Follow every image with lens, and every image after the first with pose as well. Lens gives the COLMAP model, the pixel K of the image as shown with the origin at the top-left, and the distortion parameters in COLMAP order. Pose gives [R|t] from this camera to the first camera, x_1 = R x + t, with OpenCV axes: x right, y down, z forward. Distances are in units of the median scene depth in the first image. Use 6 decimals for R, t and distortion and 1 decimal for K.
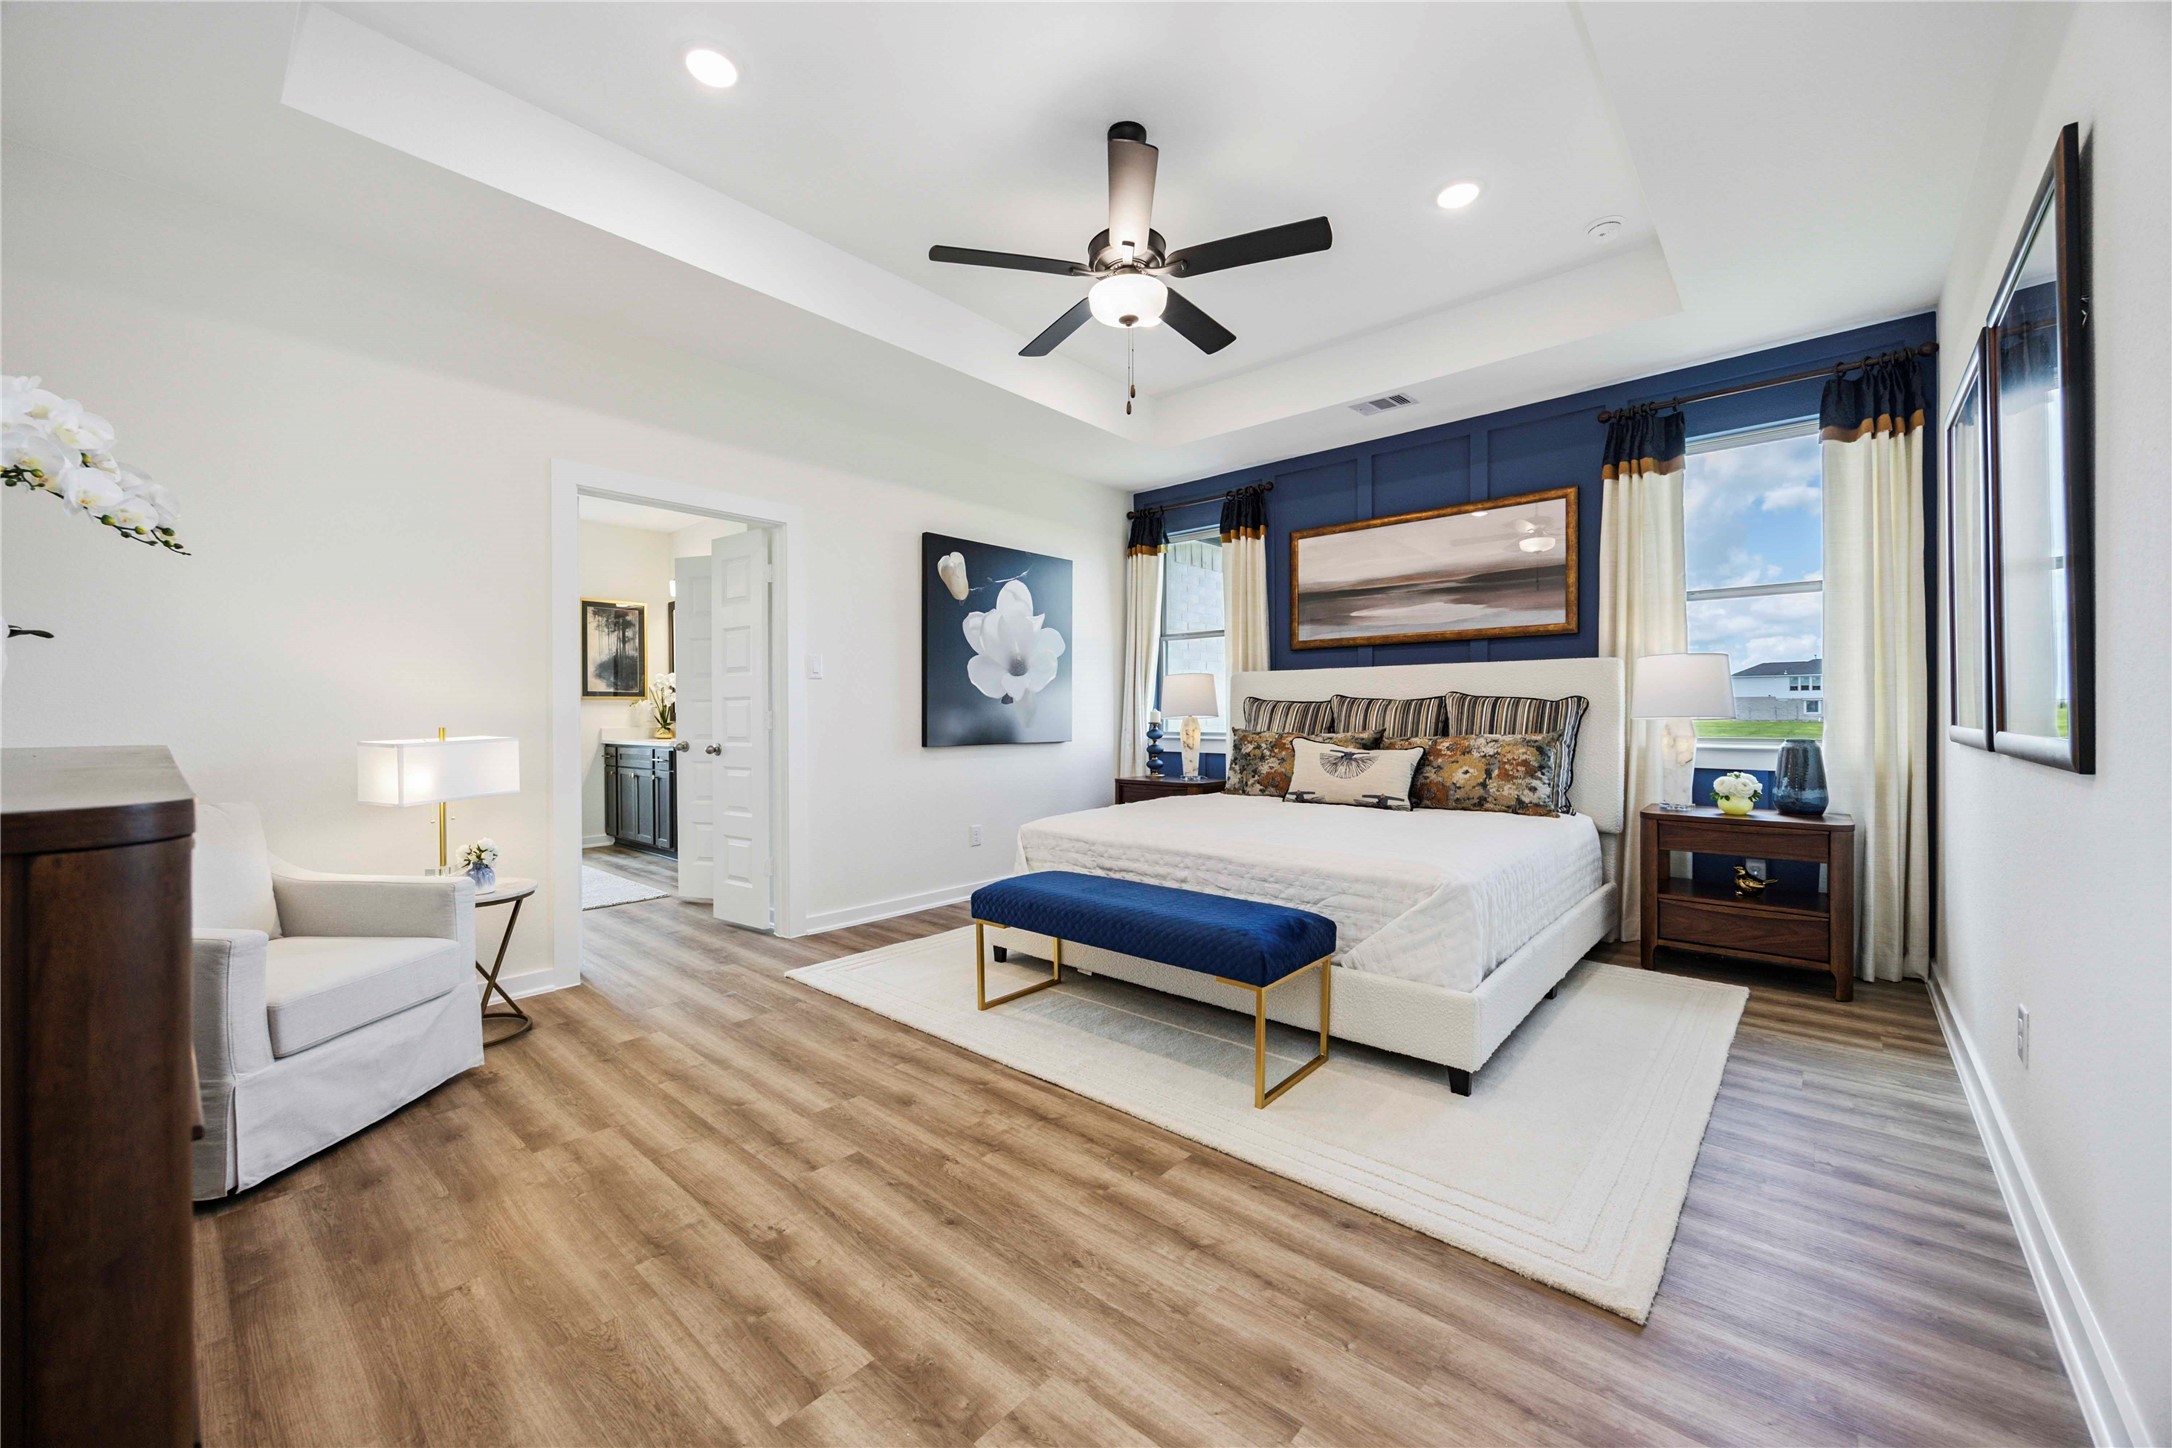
lens RADIAL K [[835.5, 0, 1092.2], [0, 835.5, 714.9], [0, 0, 1]] dist [-0.002624, 0.000033]
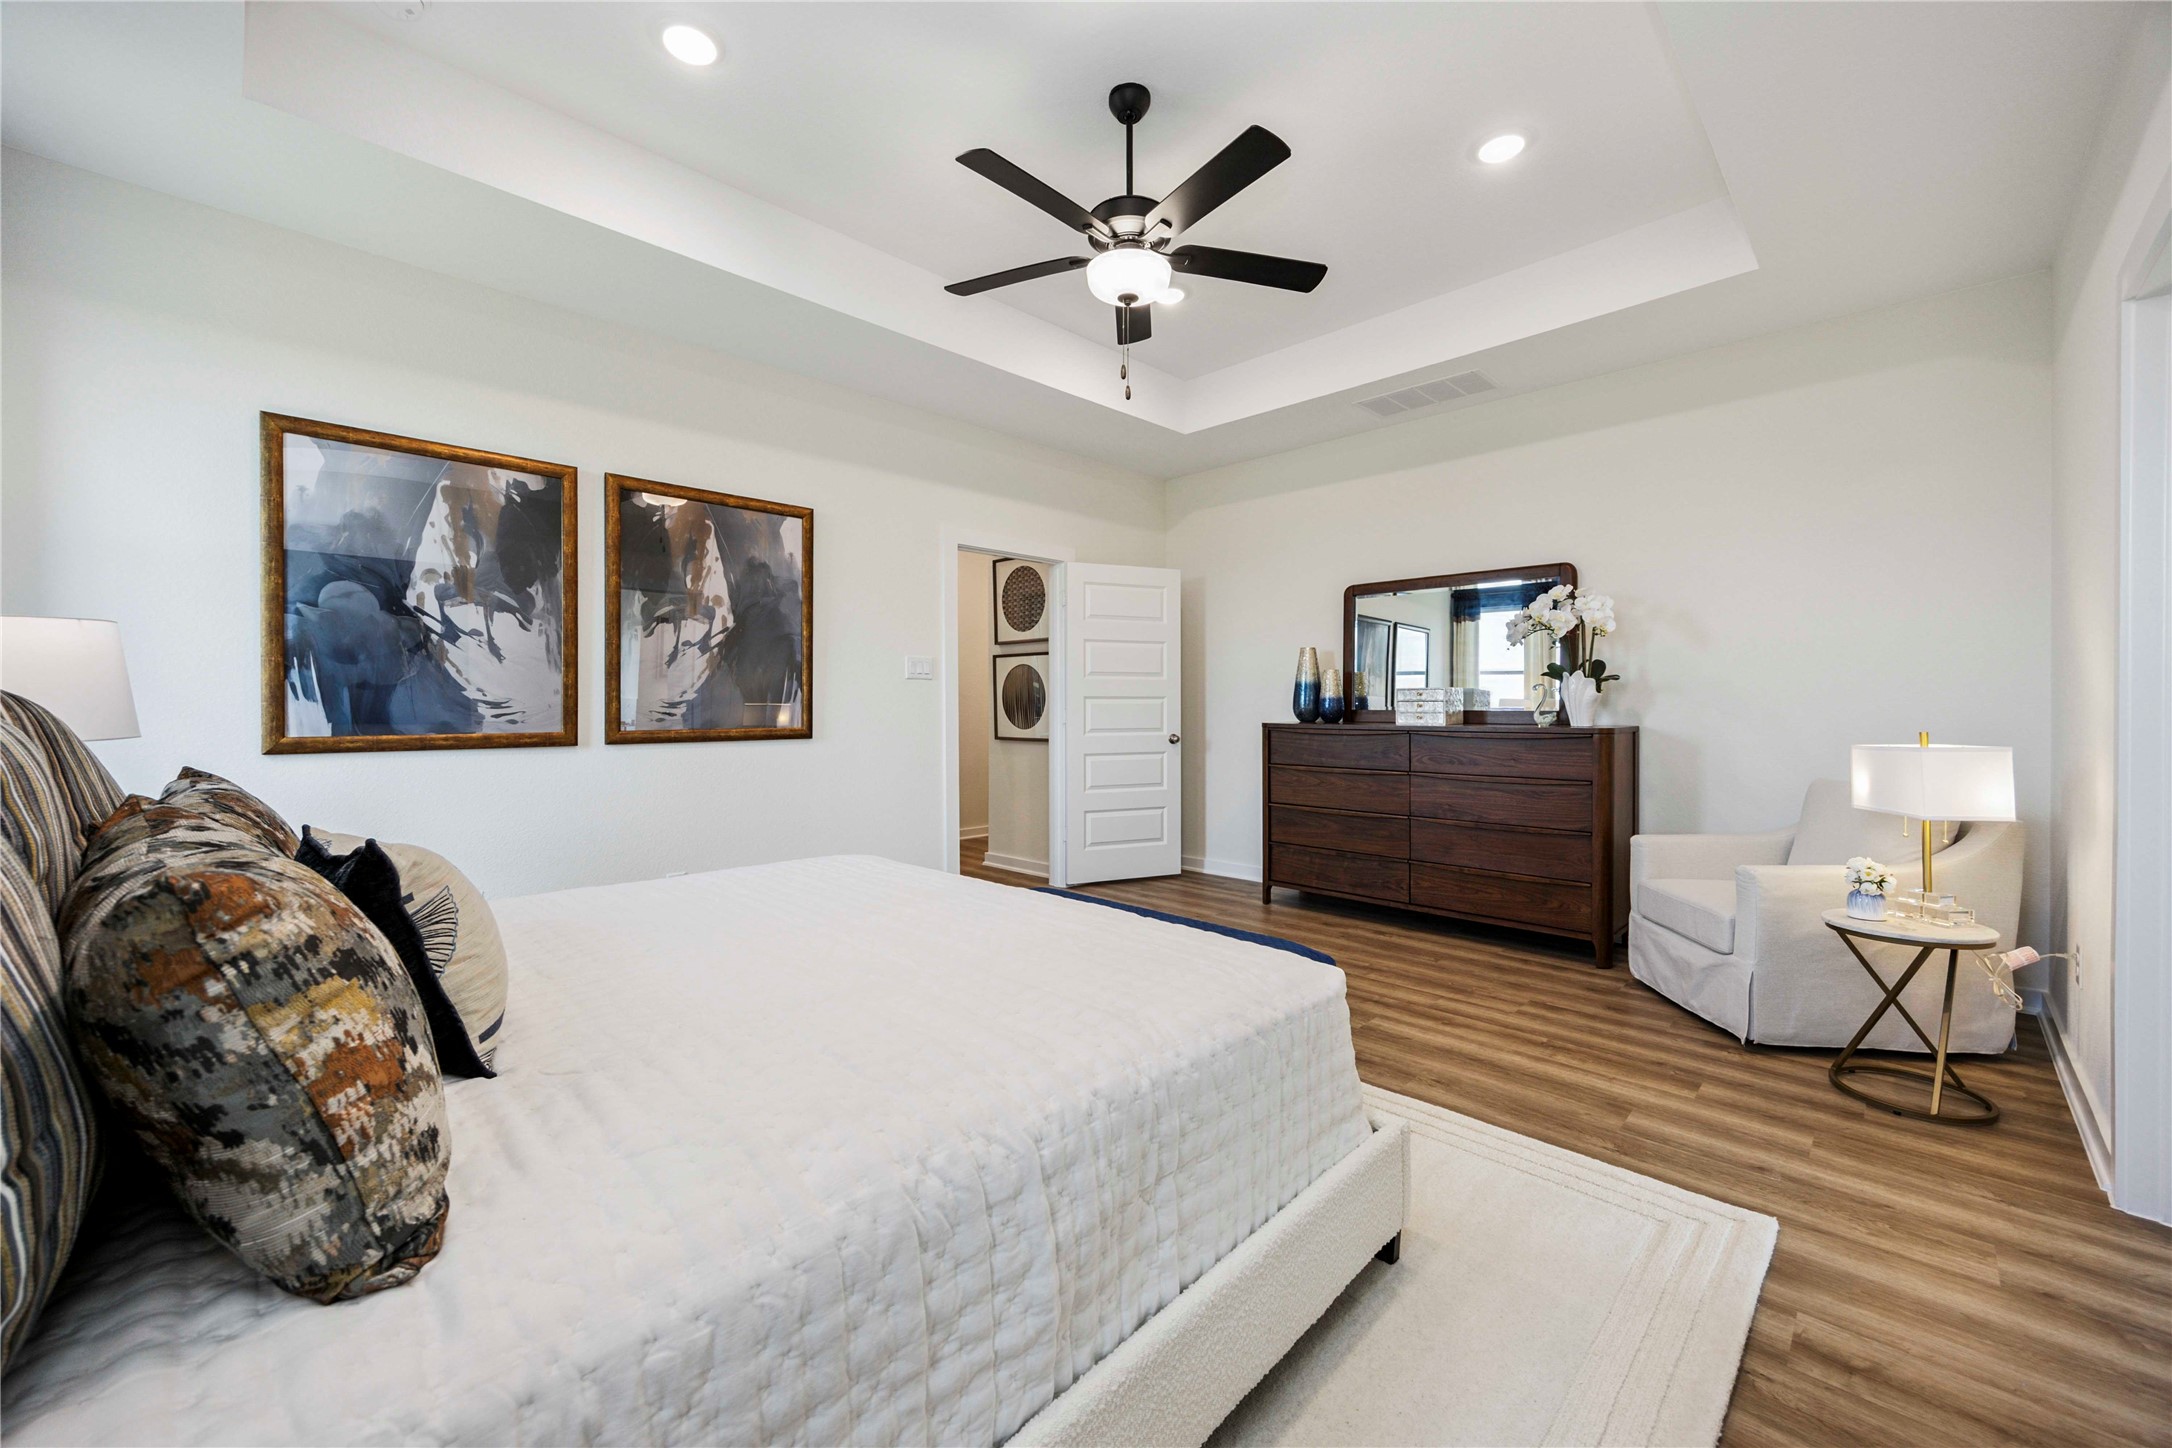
lens RADIAL K [[835.5, 0, 1092.2], [0, 835.5, 714.9], [0, 0, 1]] dist [-0.002624, 0.000033]
pose [[-0.998227, 0.000847, 0.059520, 0.032777], [0.001297, 0.999971, 0.007534, -0.007052], [-0.059511, 0.007598, -0.998199, 2.268092]]
